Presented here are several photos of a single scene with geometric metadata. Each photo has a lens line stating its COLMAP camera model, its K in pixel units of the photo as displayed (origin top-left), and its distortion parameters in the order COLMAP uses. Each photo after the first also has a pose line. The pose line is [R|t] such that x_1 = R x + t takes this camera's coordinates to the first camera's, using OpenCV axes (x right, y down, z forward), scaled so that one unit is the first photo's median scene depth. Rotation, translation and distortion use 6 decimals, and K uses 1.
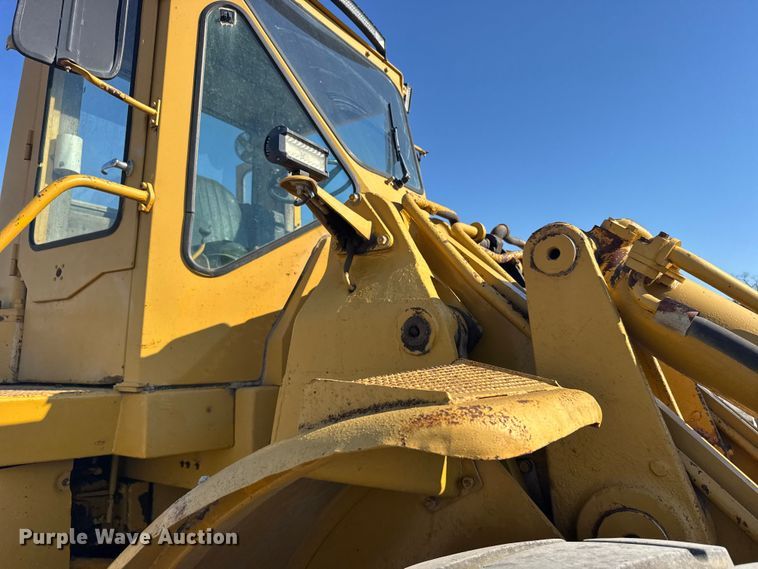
lens RADIAL K [[549.1, 0, 377.3], [0, 549.1, 271.2], [0, 0, 1]] dist [0.032723, -0.043368]
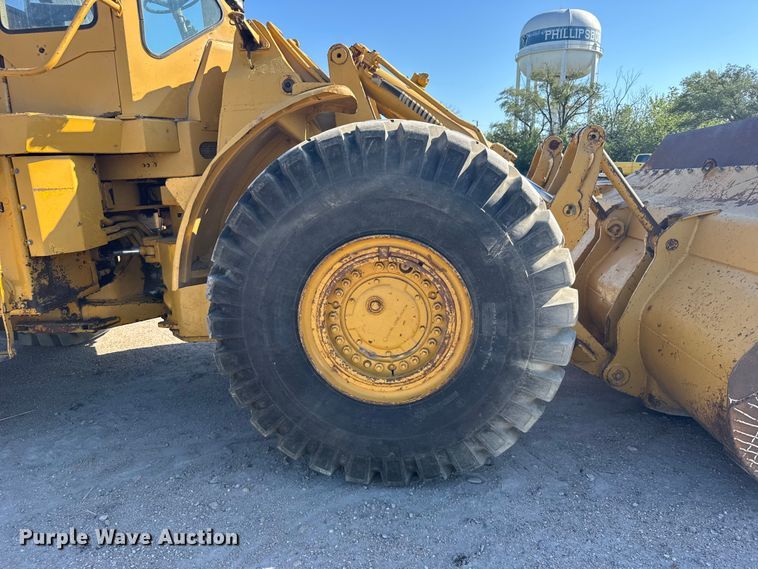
lens RADIAL K [[549.1, 0, 378.3], [0, 549.1, 290.2], [0, 0, 1]] dist [0.032723, -0.043368]
pose [[0.871941, -0.128372, 0.472482, -0.680876], [-0.038646, 0.943960, 0.327790, 0.116267], [-0.488083, -0.304073, 0.818116, -1.207534]]
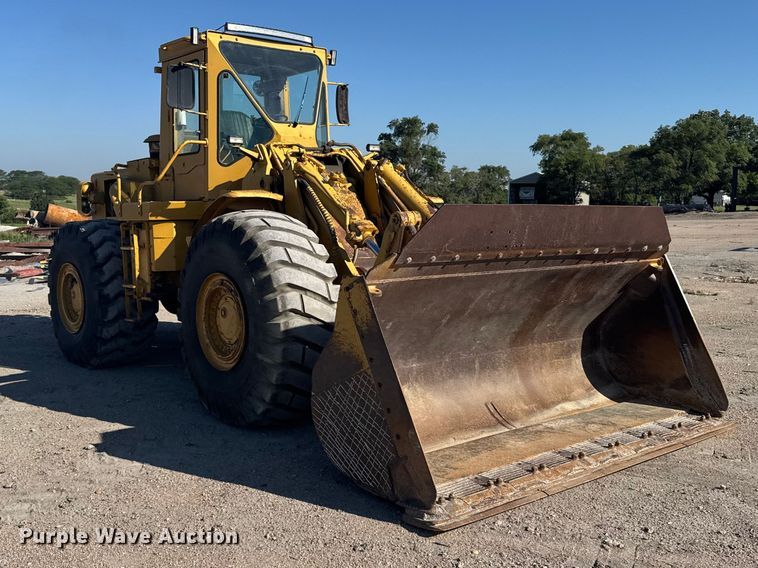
lens RADIAL K [[776.1, 0, 316.2], [0, 776.1, 277.4], [0, 0, 1]] dist [0.138860, 0.000000]
pose [[0.944445, 0.018904, -0.328124, 1.859397], [0.057017, 0.973783, 0.220216, -0.363001], [0.323685, -0.226690, 0.918607, -3.461655]]
